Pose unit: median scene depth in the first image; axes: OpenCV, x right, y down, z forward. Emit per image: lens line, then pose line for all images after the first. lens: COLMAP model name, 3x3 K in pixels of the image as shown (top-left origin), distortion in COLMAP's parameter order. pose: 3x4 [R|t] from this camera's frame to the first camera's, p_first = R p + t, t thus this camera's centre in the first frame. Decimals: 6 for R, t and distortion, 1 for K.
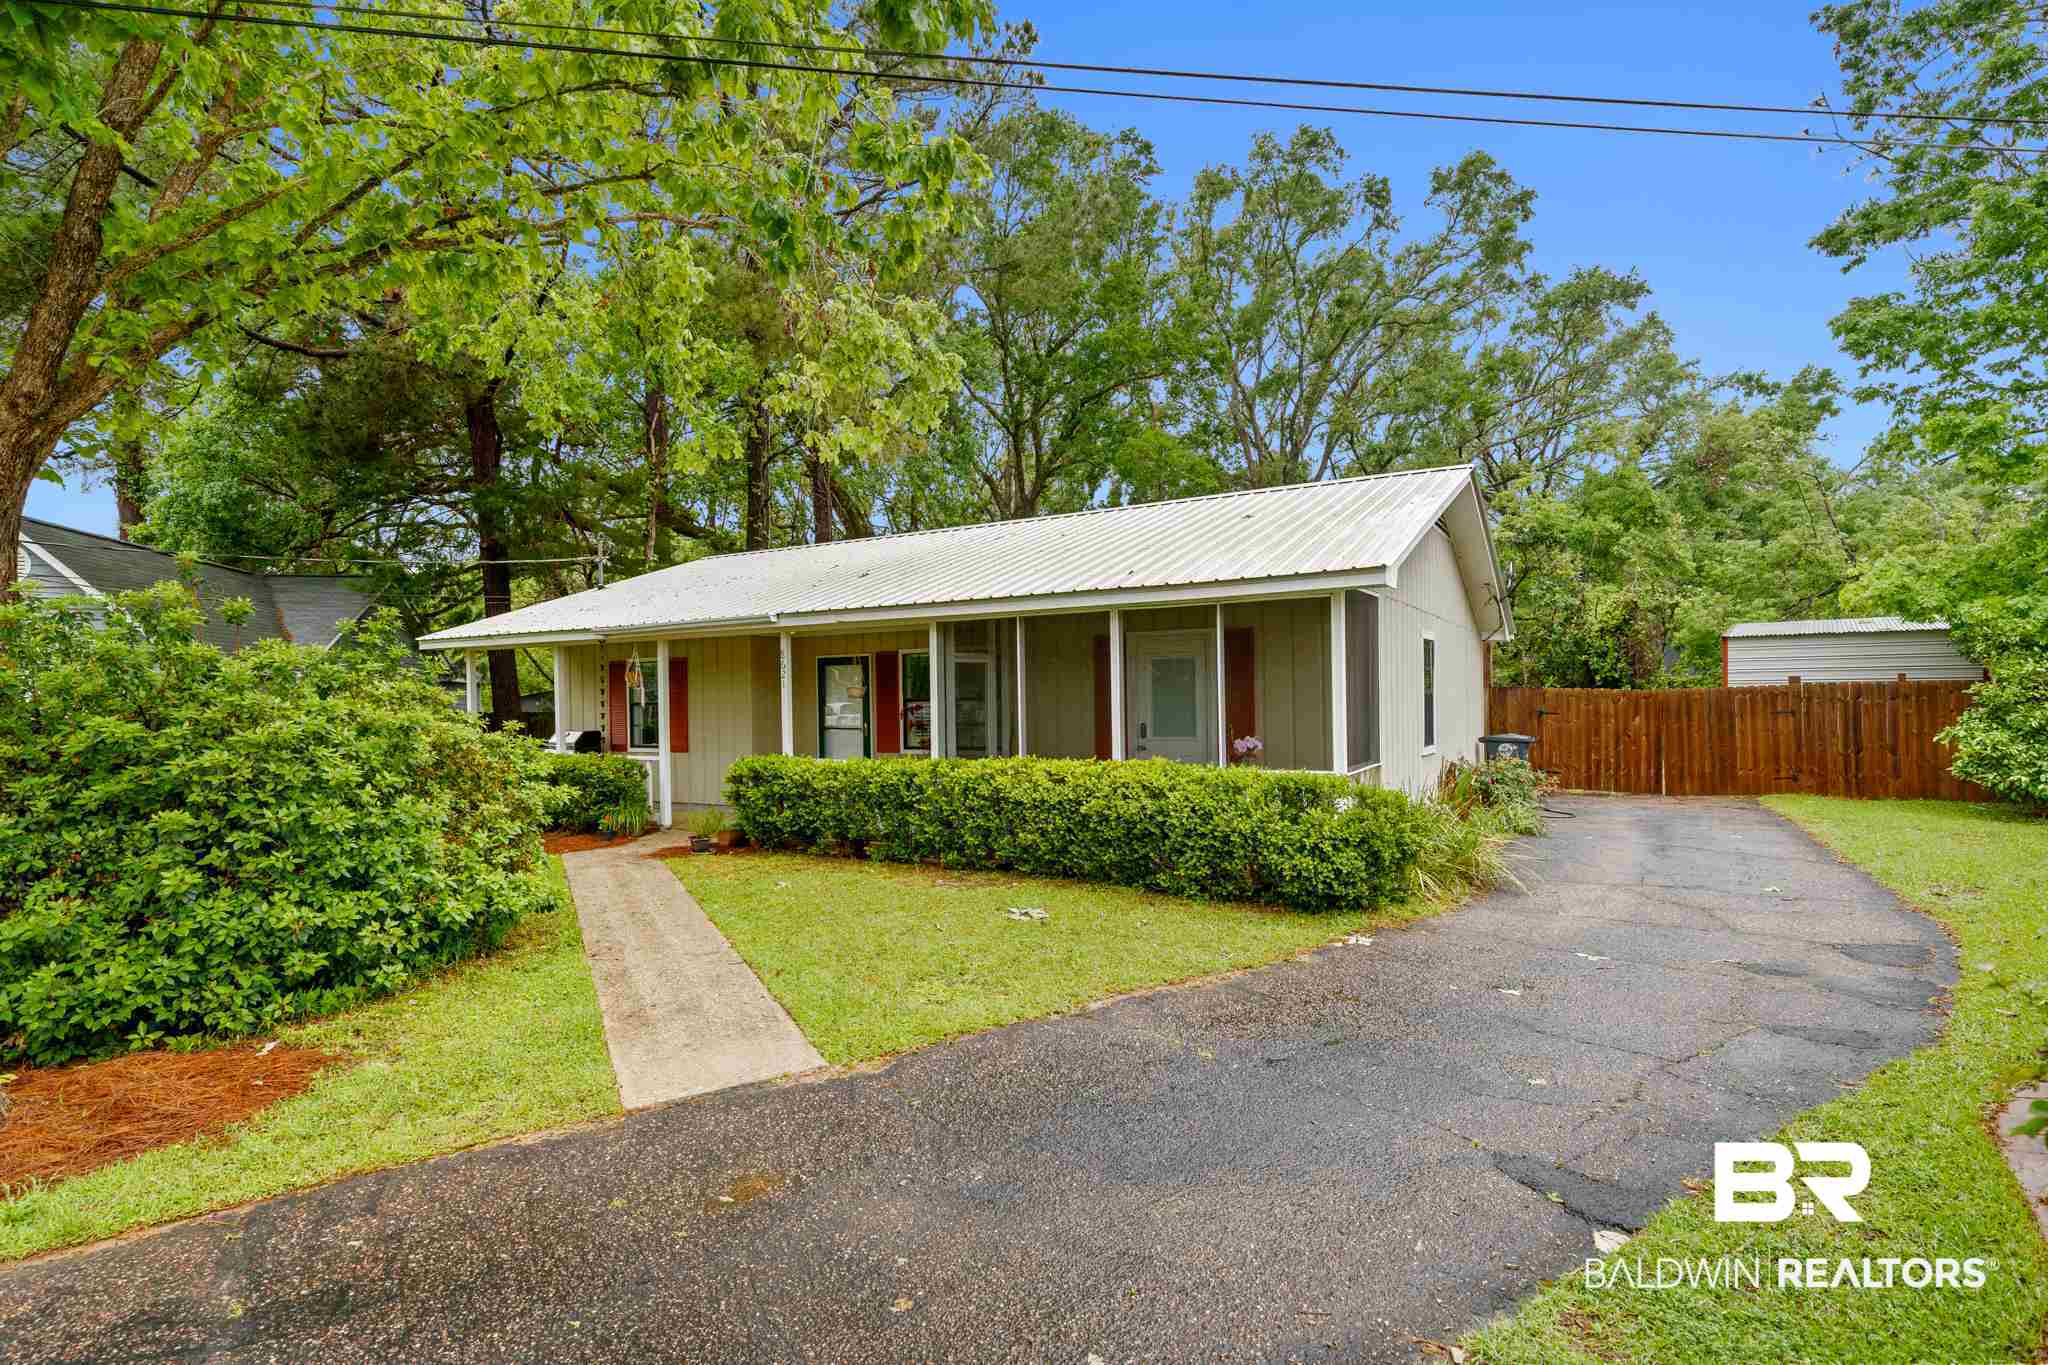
lens RADIAL K [[1005.7, 0, 1025.6], [0, 1005.7, 694.0], [0, 0, 1]] dist [-0.001235, 0.000844]
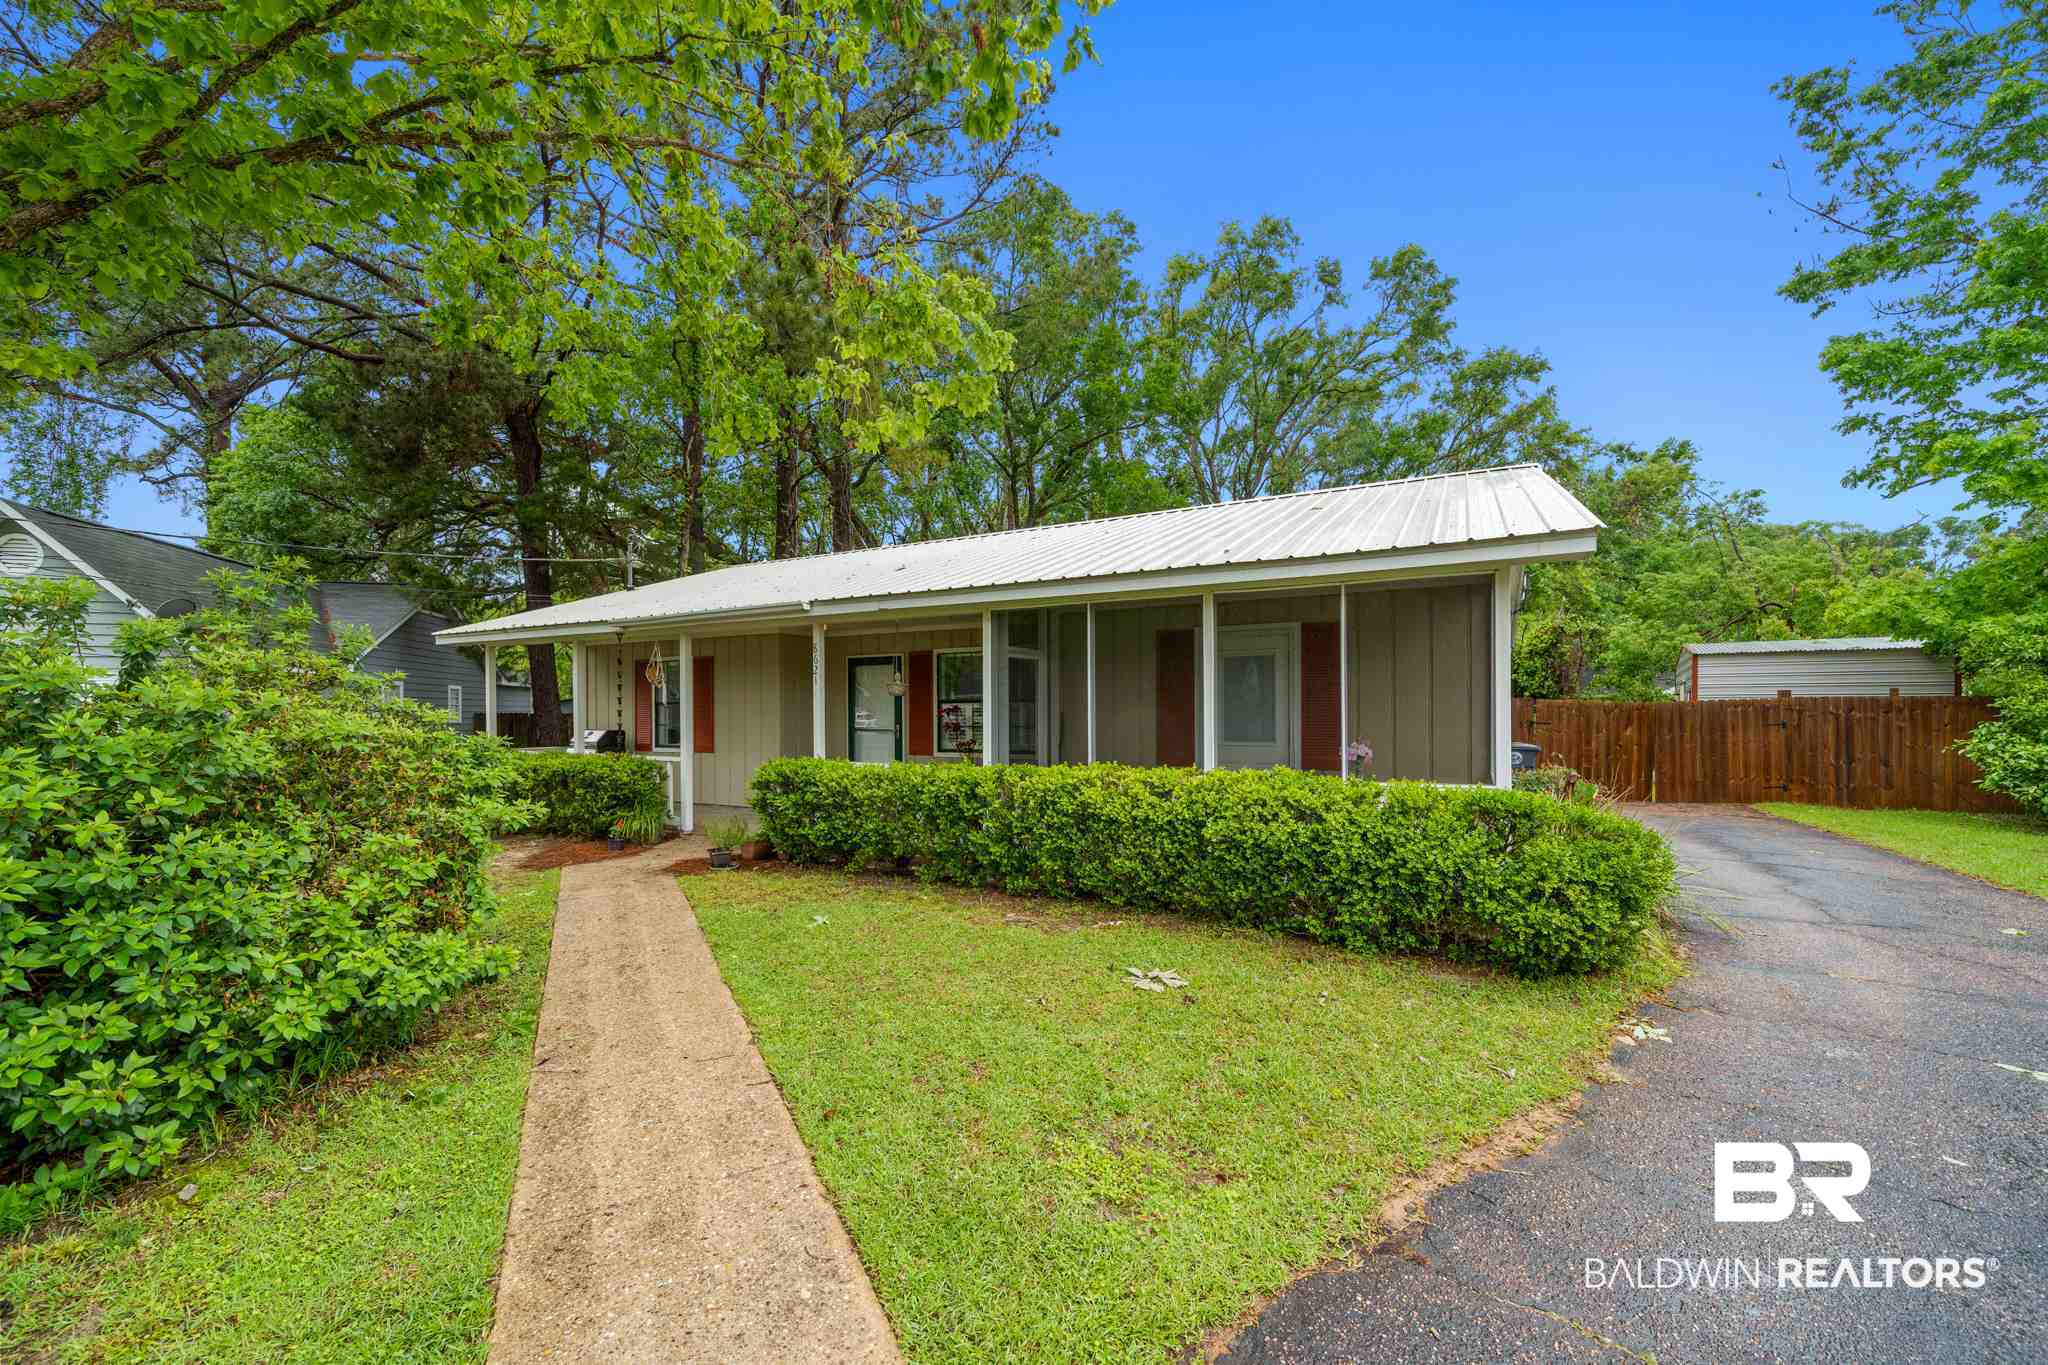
lens RADIAL K [[818.2, 0, 1030.3], [0, 818.2, 698.9], [0, 0, 1]] dist [-0.000780, 0.000486]
pose [[0.999266, 0.012629, 0.036165, -0.055824], [-0.012329, 0.999888, -0.008505, 0.008798], [-0.036269, 0.008053, 0.999310, 0.191508]]
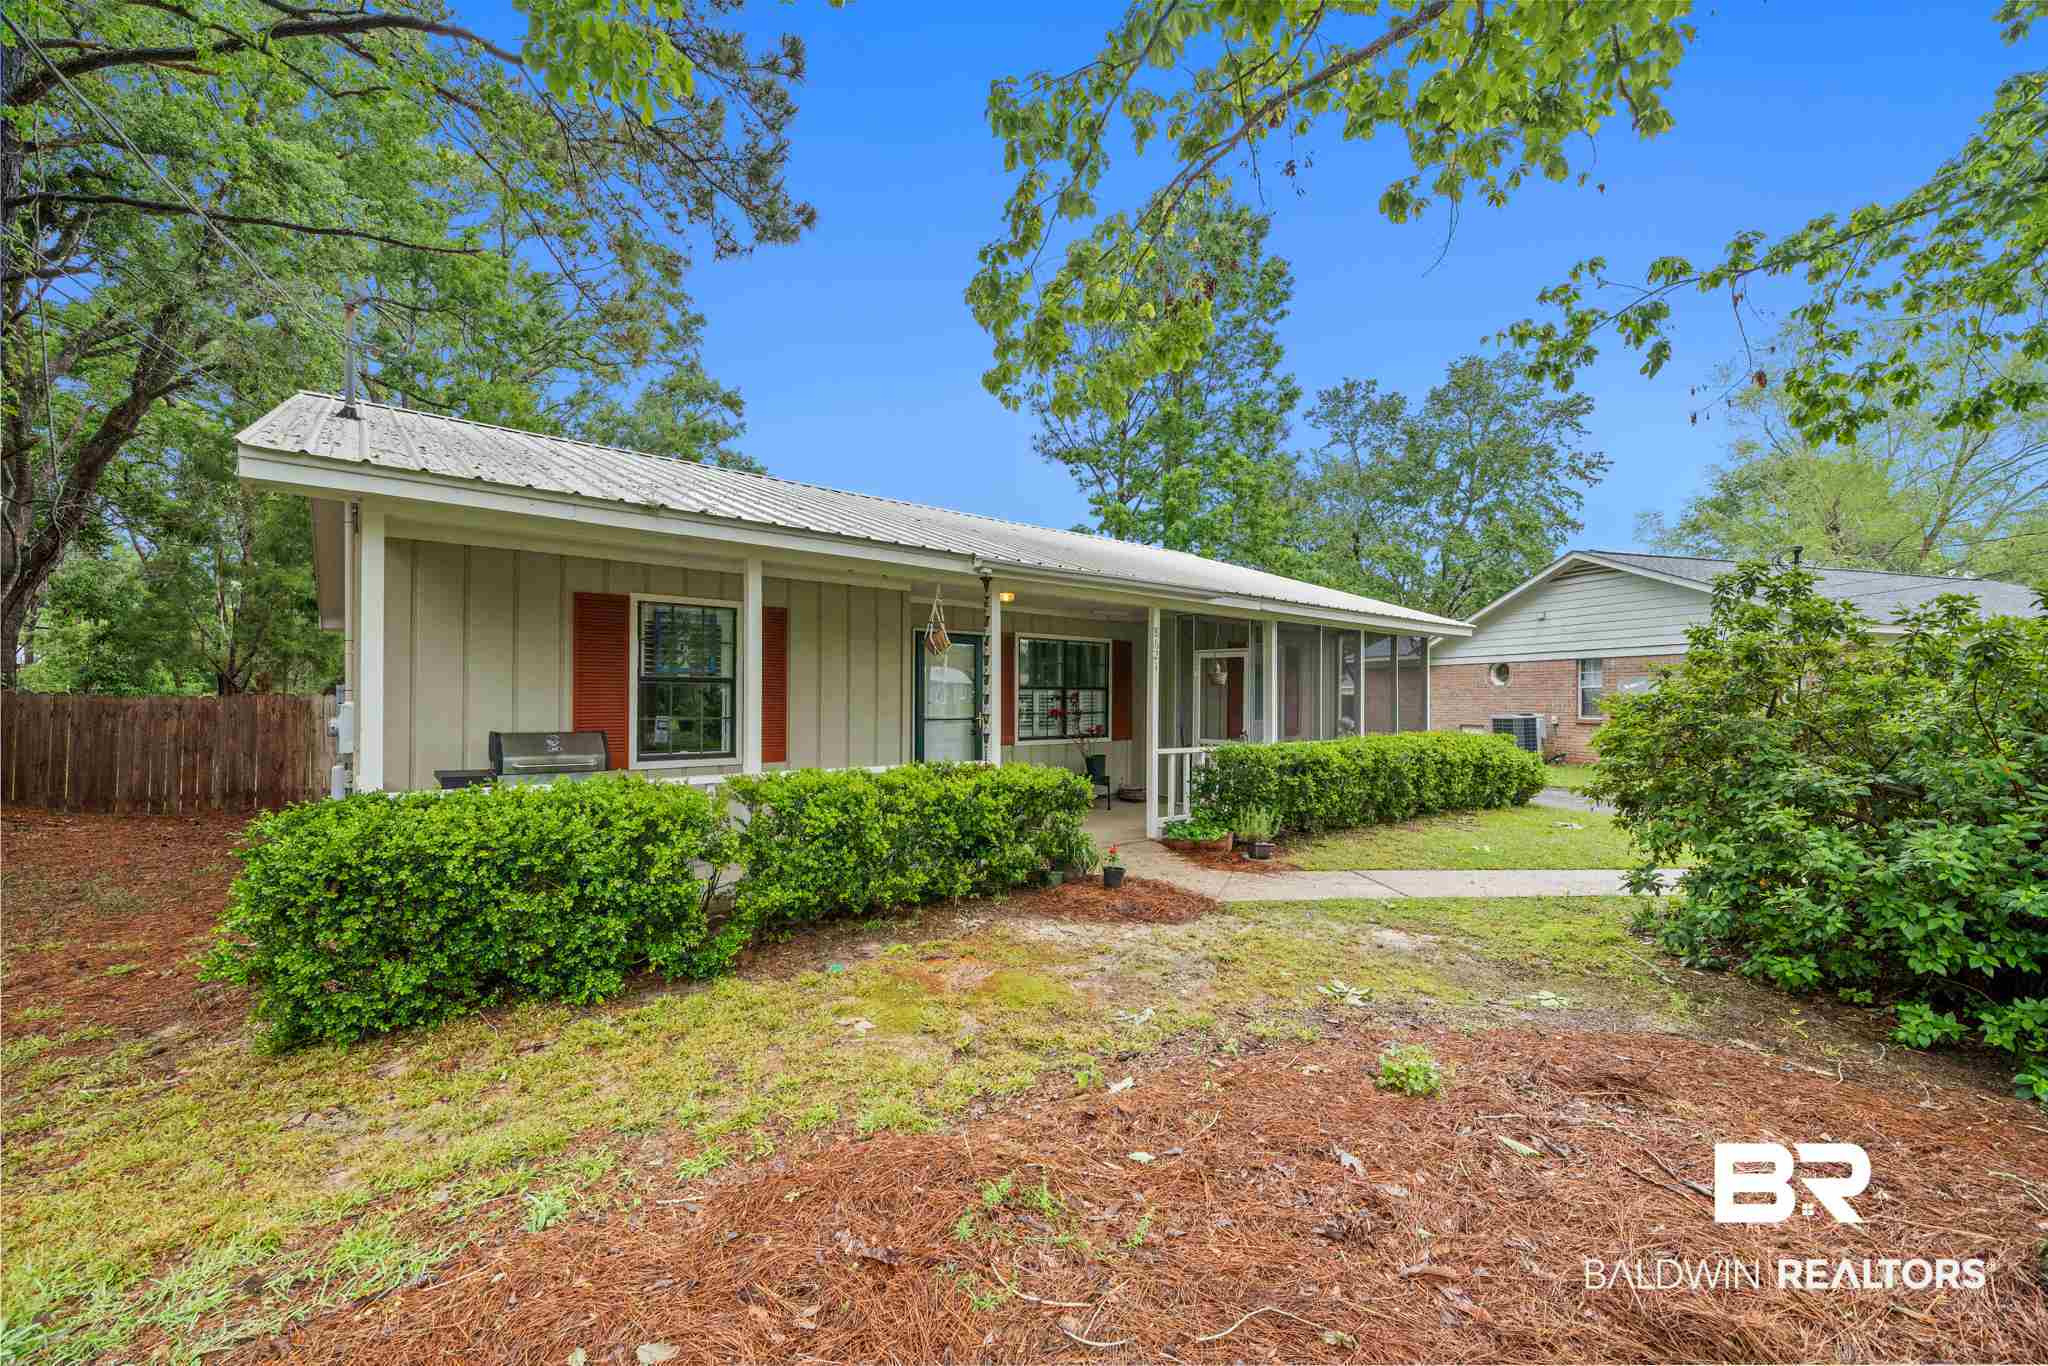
lens RADIAL K [[818.2, 0, 1026.5], [0, 818.2, 688.0], [0, 0, 1]] dist [-0.000780, 0.000486]
pose [[0.322078, 0.024256, 0.946402, -0.746445], [-0.018542, 0.999642, -0.019310, 0.019345], [-0.946532, -0.011328, 0.322412, 0.691815]]
